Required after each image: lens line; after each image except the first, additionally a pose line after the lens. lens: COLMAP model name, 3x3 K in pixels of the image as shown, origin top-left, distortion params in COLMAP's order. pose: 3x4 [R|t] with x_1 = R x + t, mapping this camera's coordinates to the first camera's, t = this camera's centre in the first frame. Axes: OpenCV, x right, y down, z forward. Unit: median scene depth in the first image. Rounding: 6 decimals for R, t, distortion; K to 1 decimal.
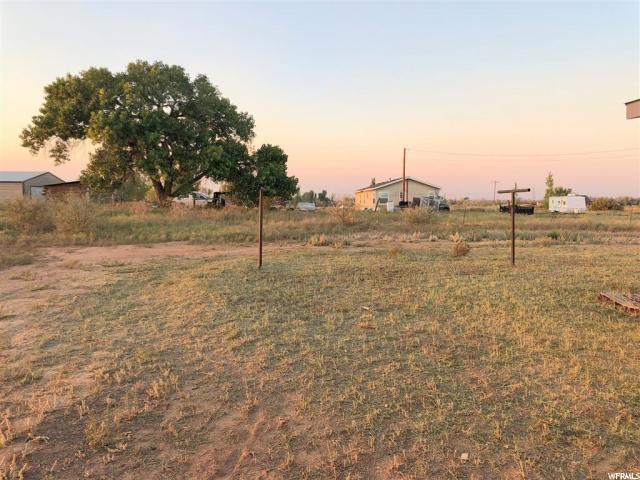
lens RADIAL K [[462.5, 0, 320.0], [0, 462.5, 240.0], [0, 0, 1]] dist [-0.009705, -0.004805]
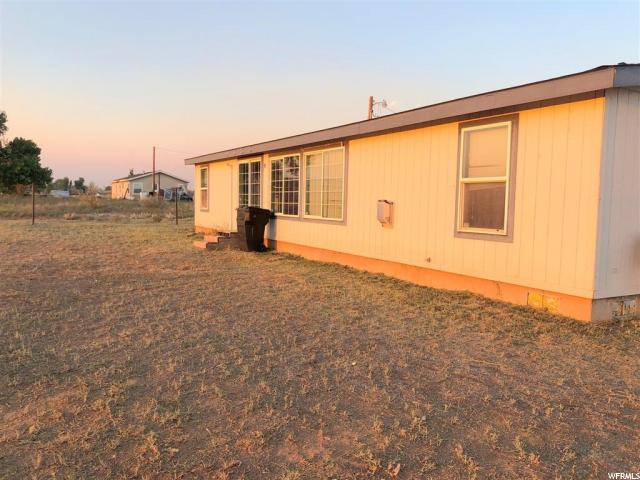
lens RADIAL K [[462.5, 0, 320.0], [0, 462.5, 240.0], [0, 0, 1]] dist [-0.009705, -0.004805]
pose [[0.885473, -0.017069, 0.464377, 0.009208], [0.008813, 0.999762, 0.019943, 0.026926], [-0.464607, -0.013567, 0.885413, -0.336037]]
